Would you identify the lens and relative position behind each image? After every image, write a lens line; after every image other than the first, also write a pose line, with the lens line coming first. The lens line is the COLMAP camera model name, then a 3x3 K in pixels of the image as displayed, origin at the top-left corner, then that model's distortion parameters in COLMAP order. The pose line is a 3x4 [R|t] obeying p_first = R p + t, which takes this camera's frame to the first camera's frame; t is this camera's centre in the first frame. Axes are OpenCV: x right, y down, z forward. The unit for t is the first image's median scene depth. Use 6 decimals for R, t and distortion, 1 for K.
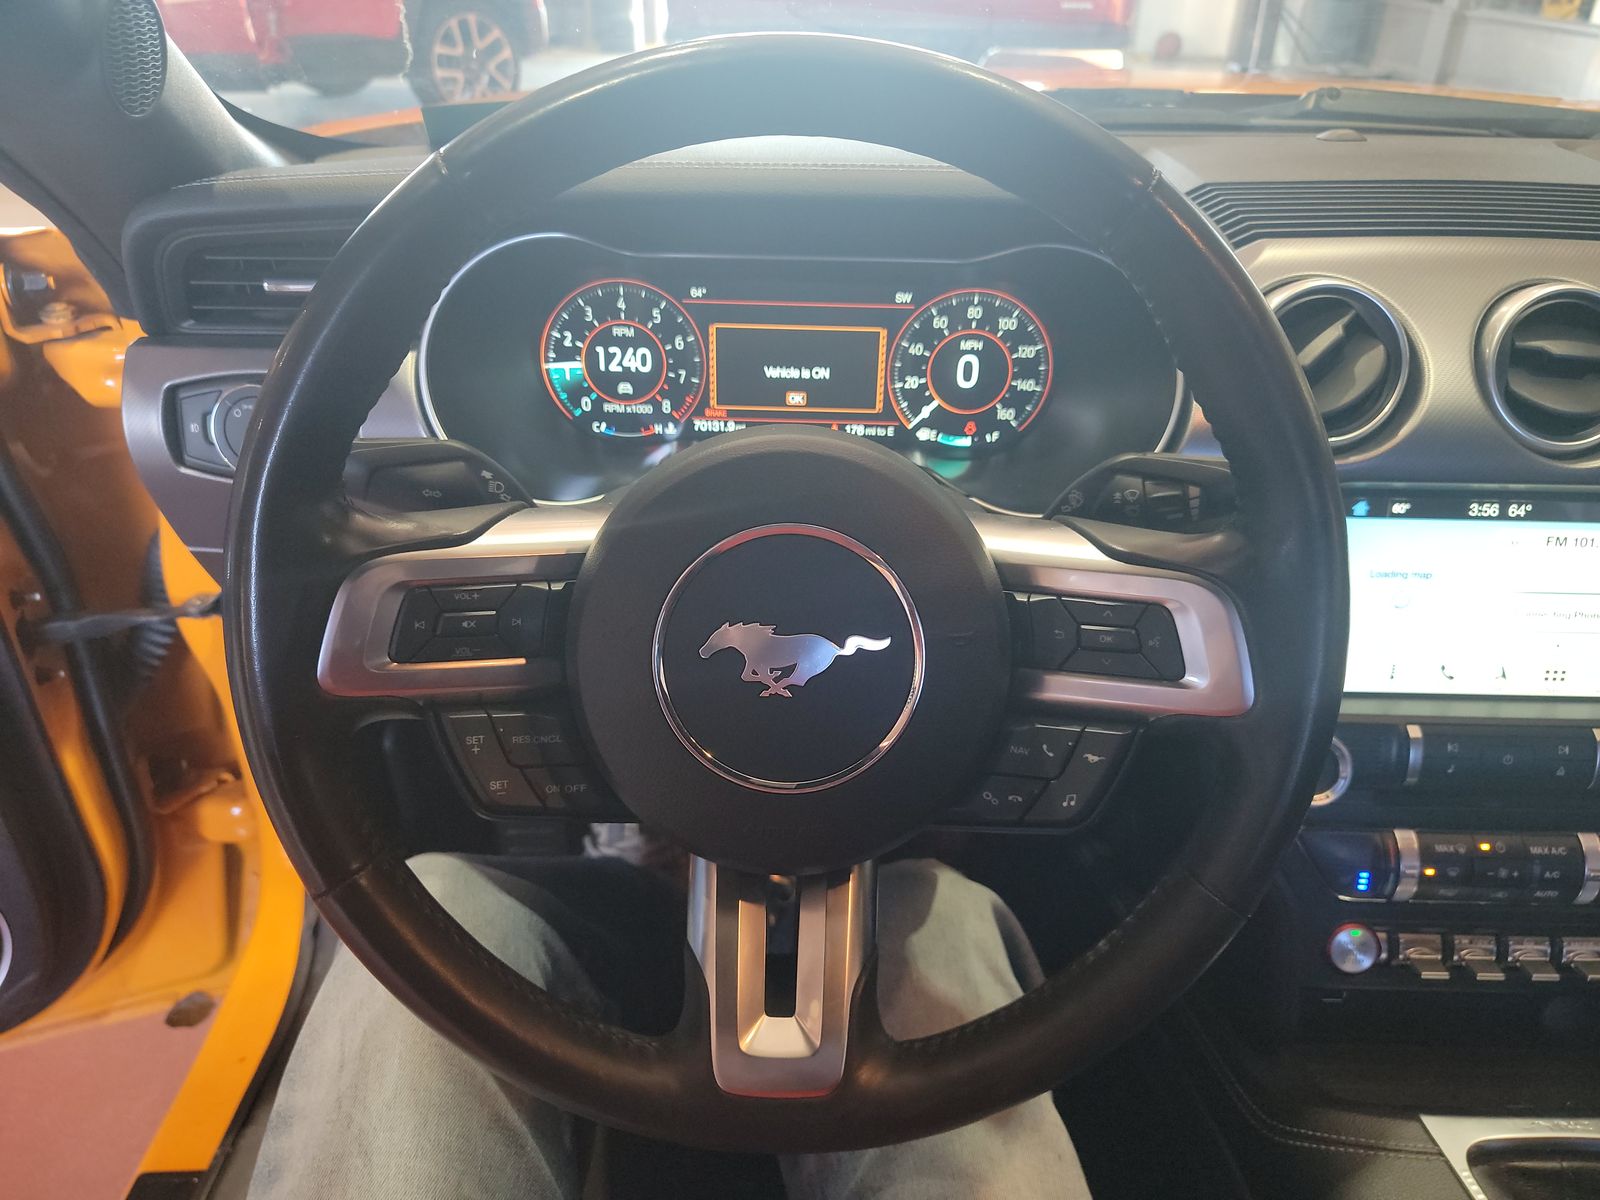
lens RADIAL K [[1086.3, 0, 808.7], [0, 1086.3, 585.1], [0, 0, 1]] dist [0.050563, -0.039640]
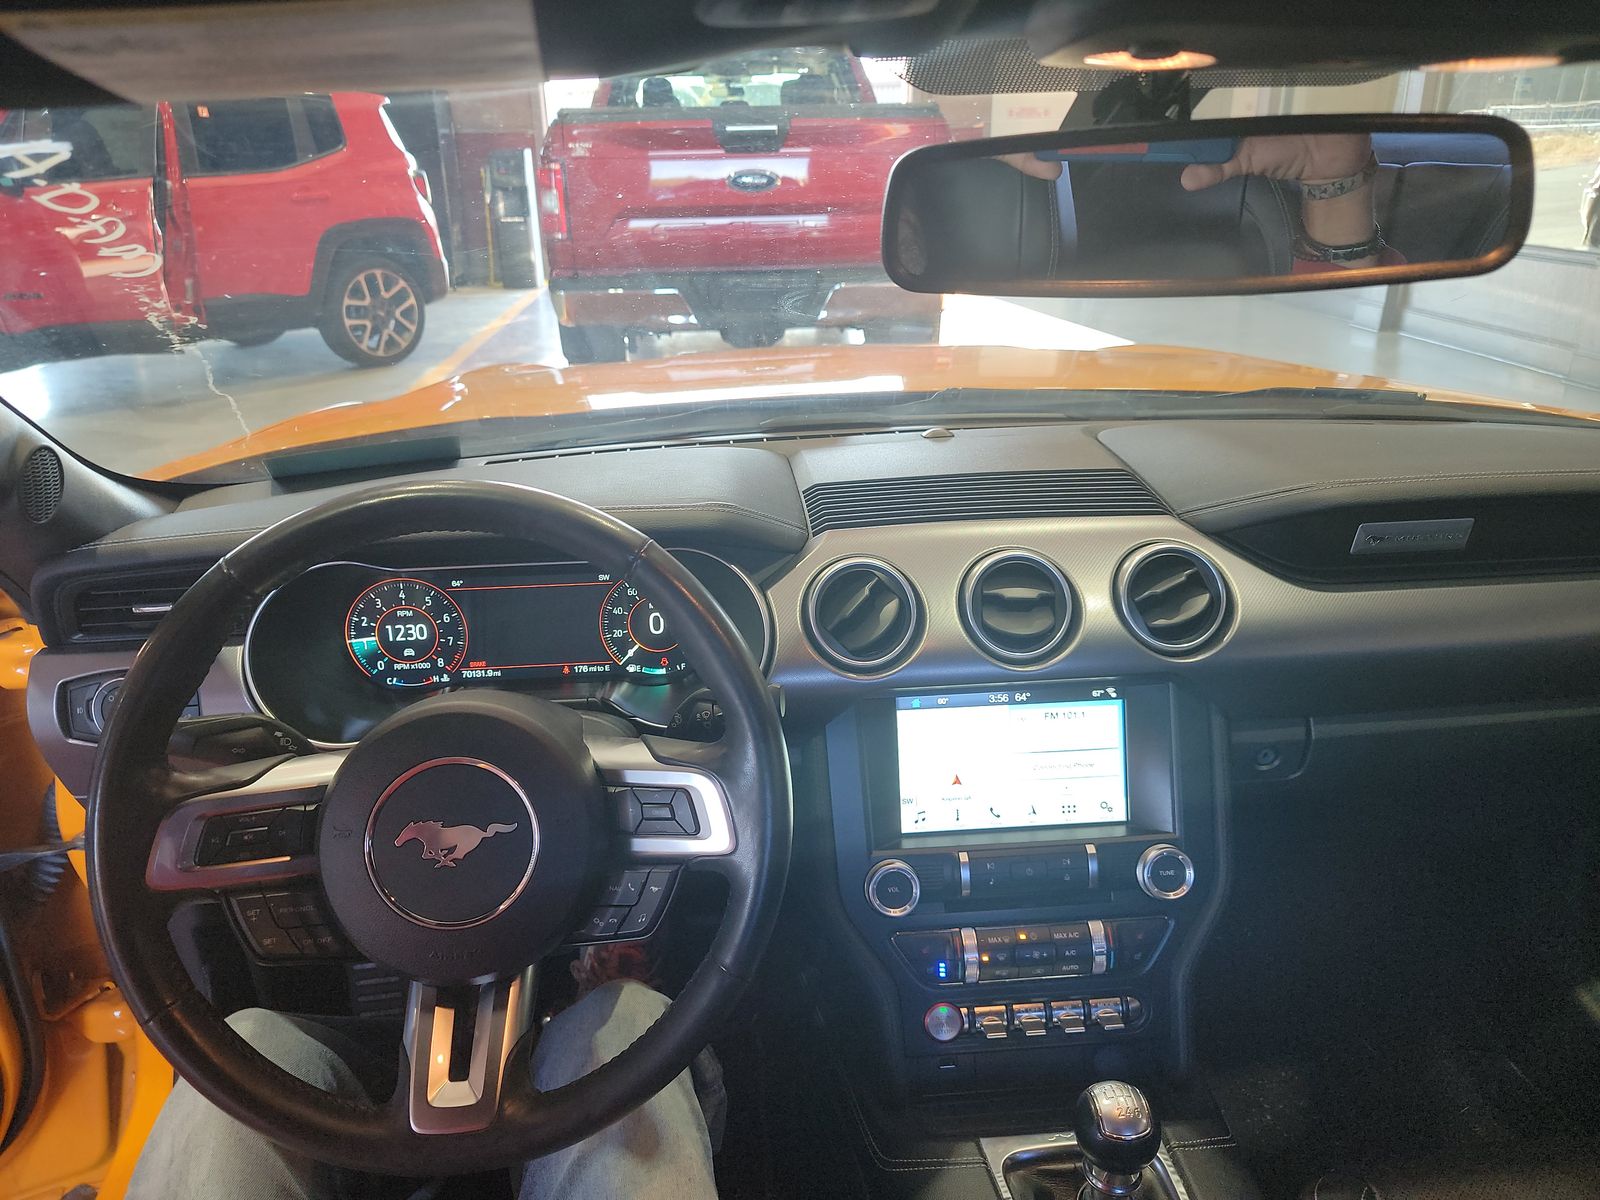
lens RADIAL K [[1086.3, 0, 808.7], [0, 1086.3, 585.1], [0, 0, 1]] dist [0.050563, -0.039640]
pose [[0.995756, -0.067505, 0.062553, 0.273094], [0.076697, 0.984353, -0.158638, -0.005781], [-0.050866, 0.162762, 0.985353, -0.435191]]
